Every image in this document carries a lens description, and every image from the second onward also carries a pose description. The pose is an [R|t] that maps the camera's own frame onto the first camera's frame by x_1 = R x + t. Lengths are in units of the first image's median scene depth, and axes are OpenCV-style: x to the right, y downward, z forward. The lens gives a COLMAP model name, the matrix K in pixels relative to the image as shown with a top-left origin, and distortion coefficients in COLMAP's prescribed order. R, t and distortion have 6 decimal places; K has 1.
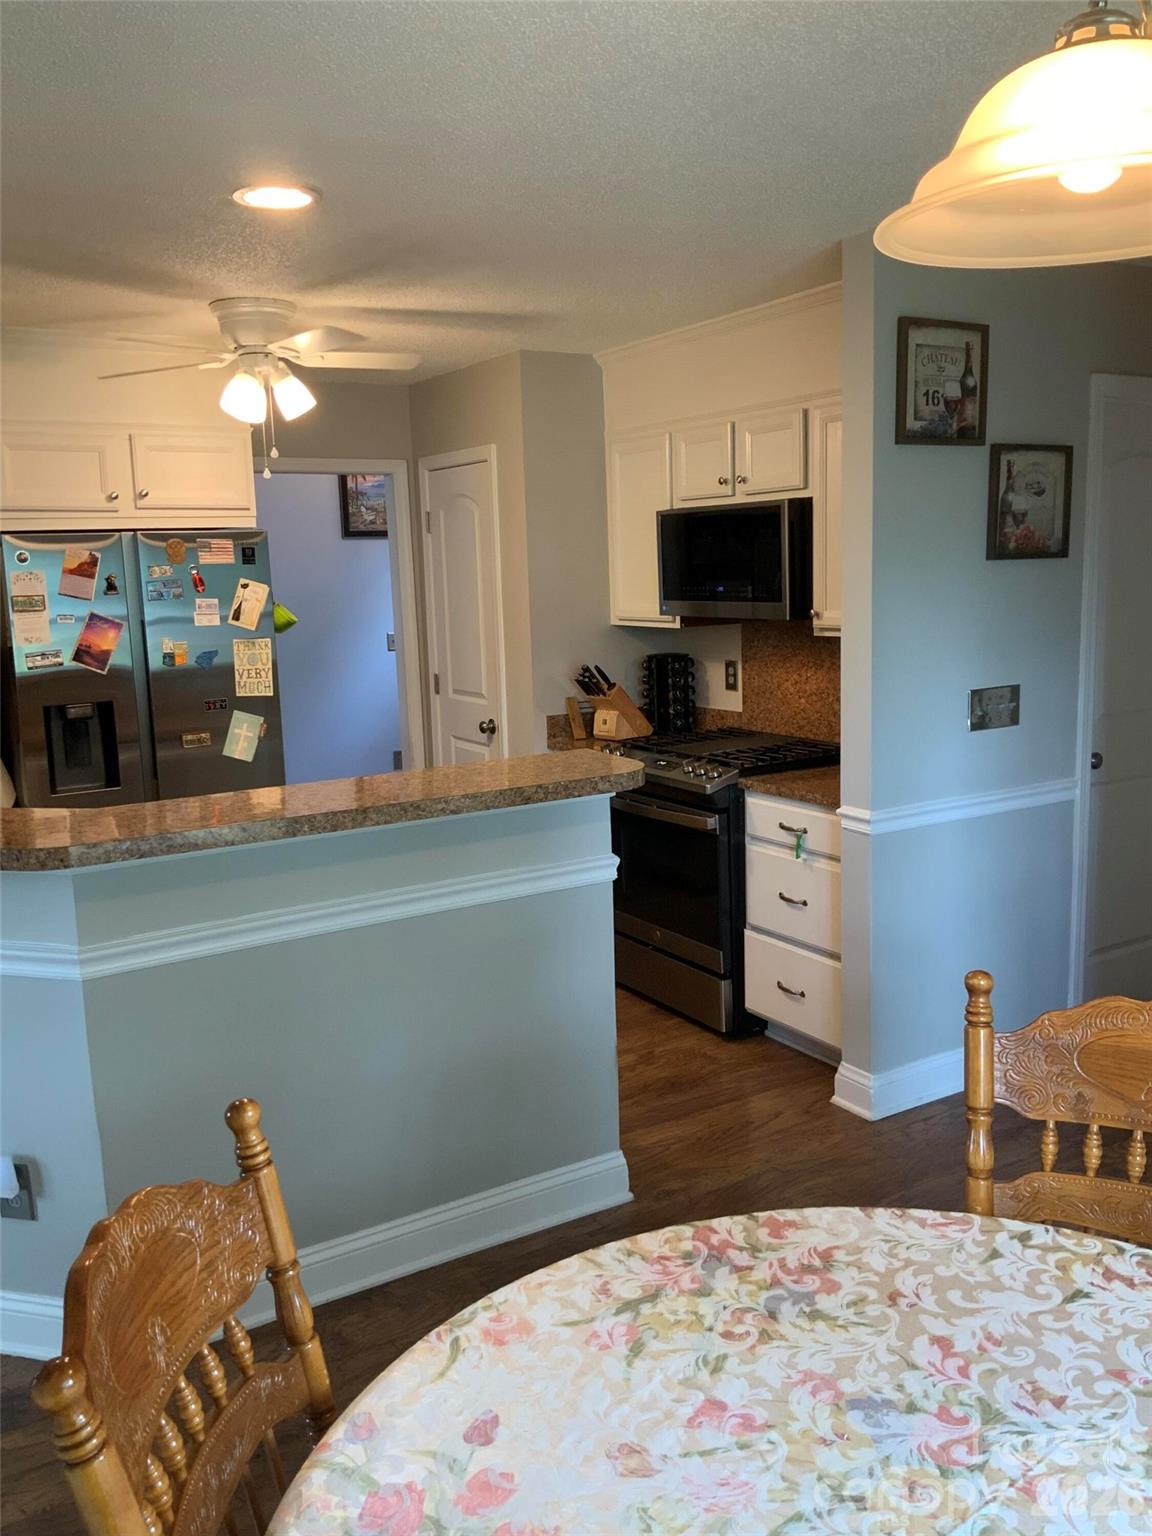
lens RADIAL K [[1281.4, 0, 579.3], [0, 1281.4, 765.8], [0, 0, 1]] dist [0.006600, -0.033528]
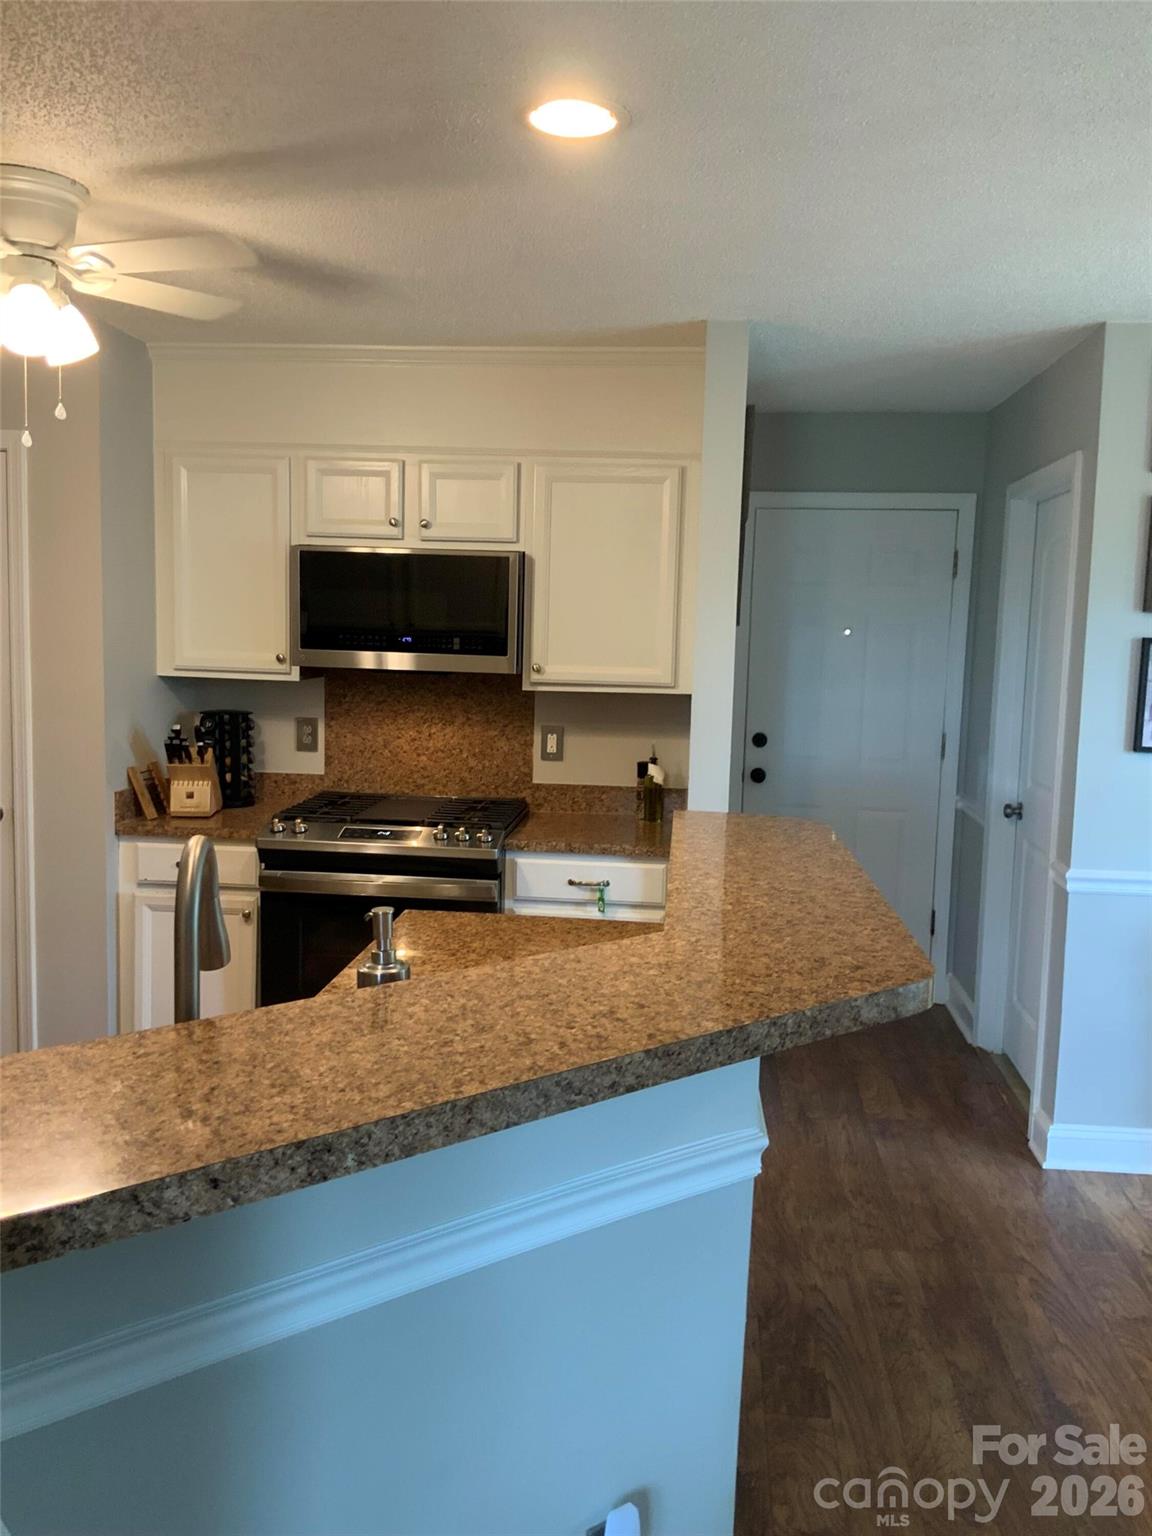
lens RADIAL K [[1281.4, 0, 573.9], [0, 1281.4, 759.0], [0, 0, 1]] dist [0.006600, -0.033528]
pose [[0.578133, -0.036549, 0.815123, -0.523816], [0.079217, 0.996791, -0.011491, -0.029665], [-0.812088, 0.071215, 0.579173, 0.346103]]
